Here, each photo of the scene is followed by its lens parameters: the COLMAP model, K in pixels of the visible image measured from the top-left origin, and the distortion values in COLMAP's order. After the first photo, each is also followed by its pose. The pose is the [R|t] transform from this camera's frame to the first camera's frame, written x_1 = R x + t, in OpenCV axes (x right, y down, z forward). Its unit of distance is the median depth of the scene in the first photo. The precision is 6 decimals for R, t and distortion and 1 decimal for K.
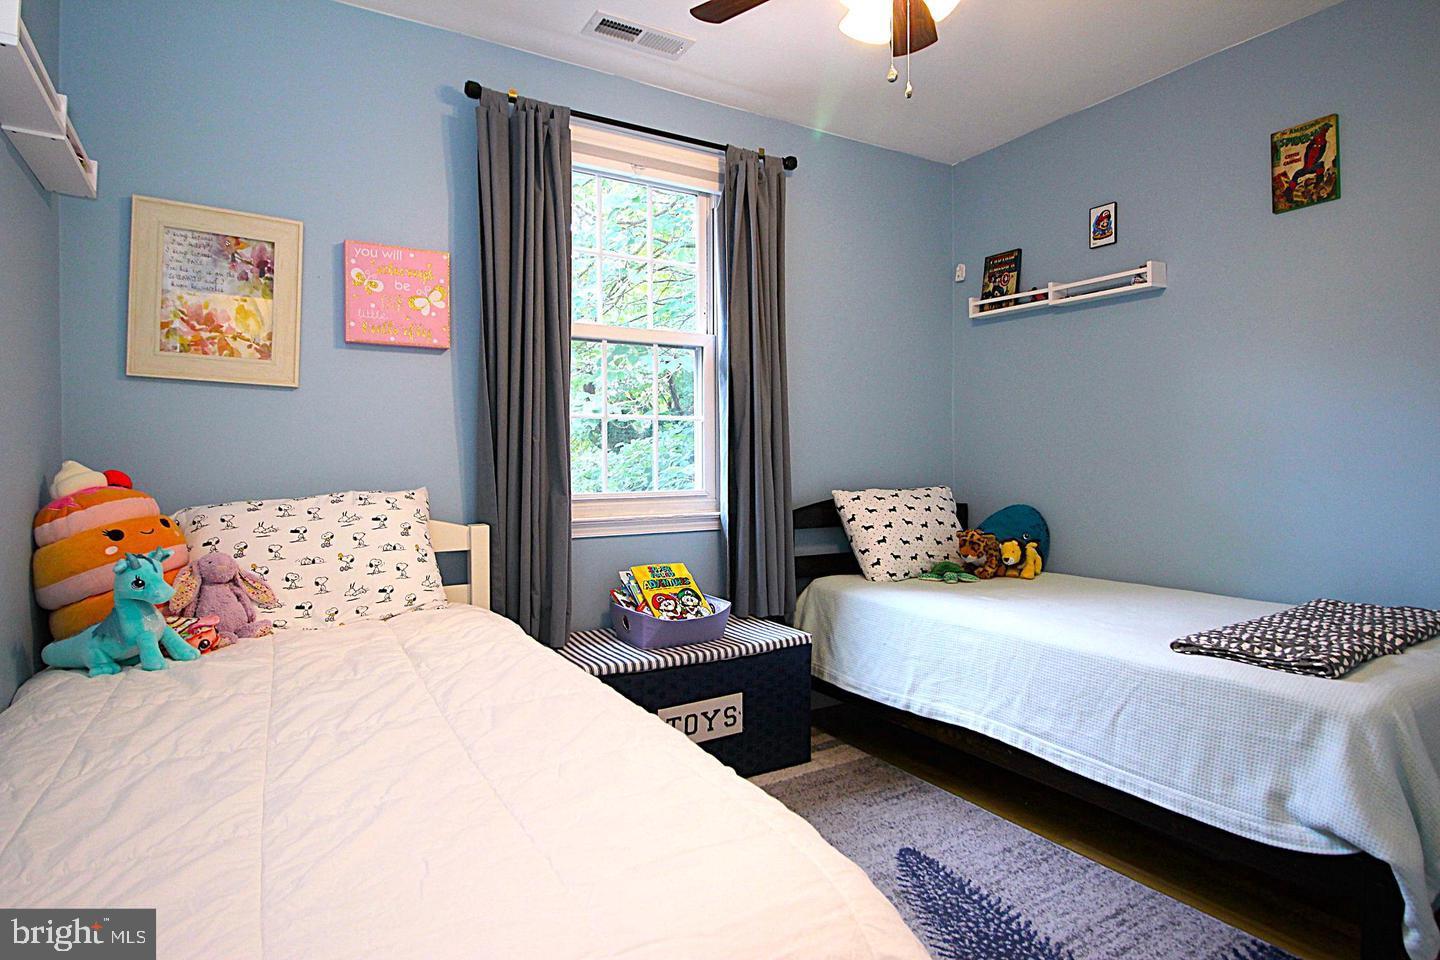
lens RADIAL K [[795.5, 0, 717.9], [0, 795.5, 476.1], [0, 0, 1]] dist [-0.000991, -0.000417]
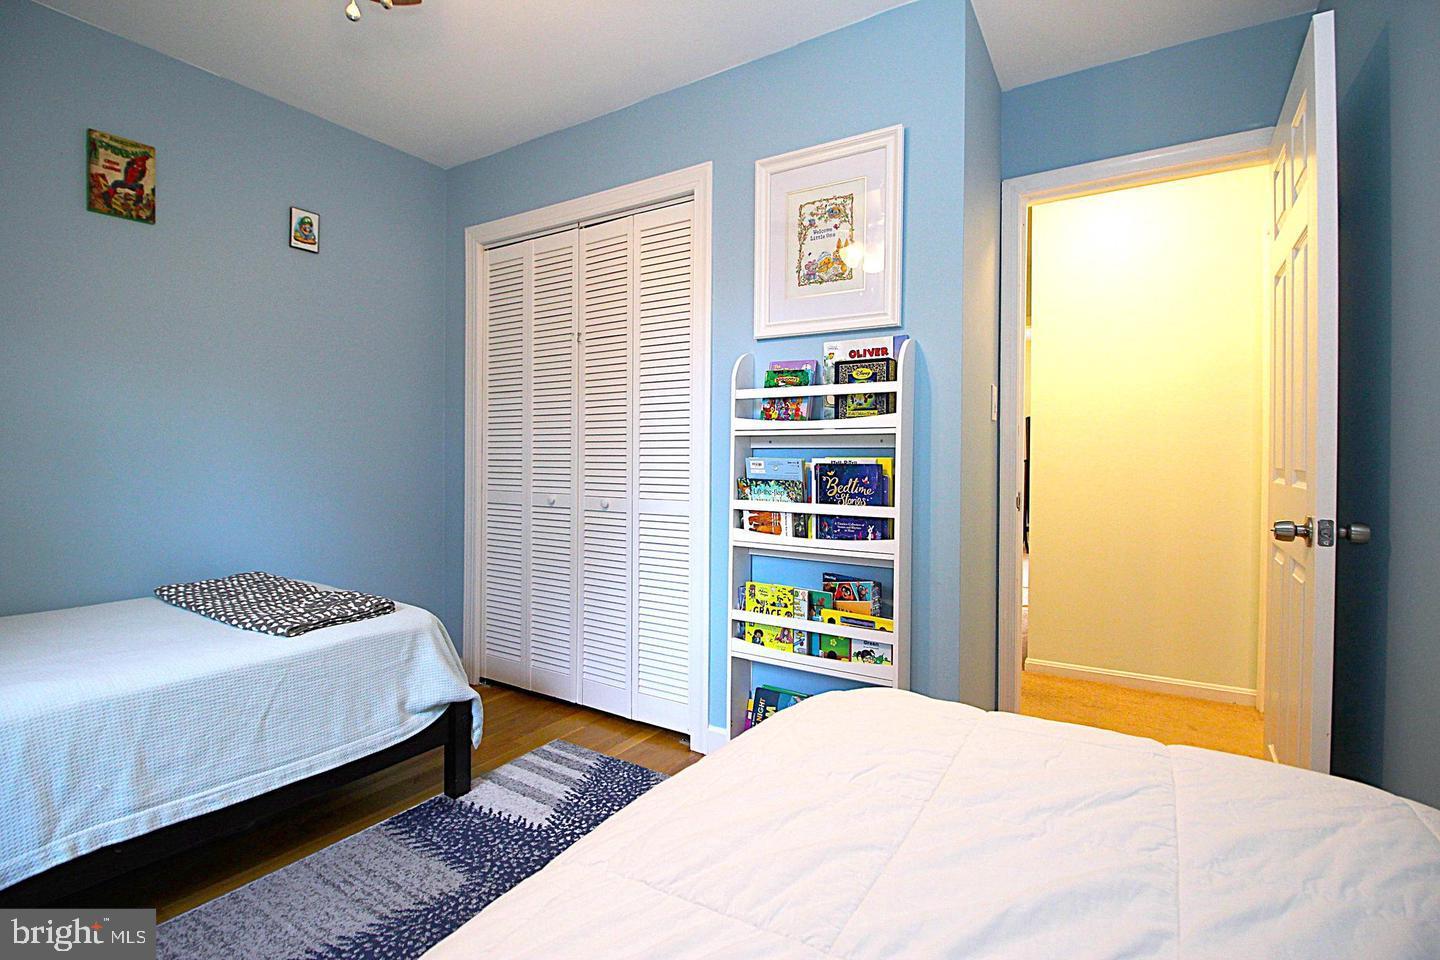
lens RADIAL K [[670.0, 0, 719.5], [0, 670.0, 470.0], [0, 0, 1]] dist [-0.004352, -0.001452]
pose [[-0.419041, -0.016677, 0.907814, -0.456122], [0.022400, 0.999337, 0.028698, -0.018023], [-0.907691, 0.032360, -0.418390, 0.776876]]
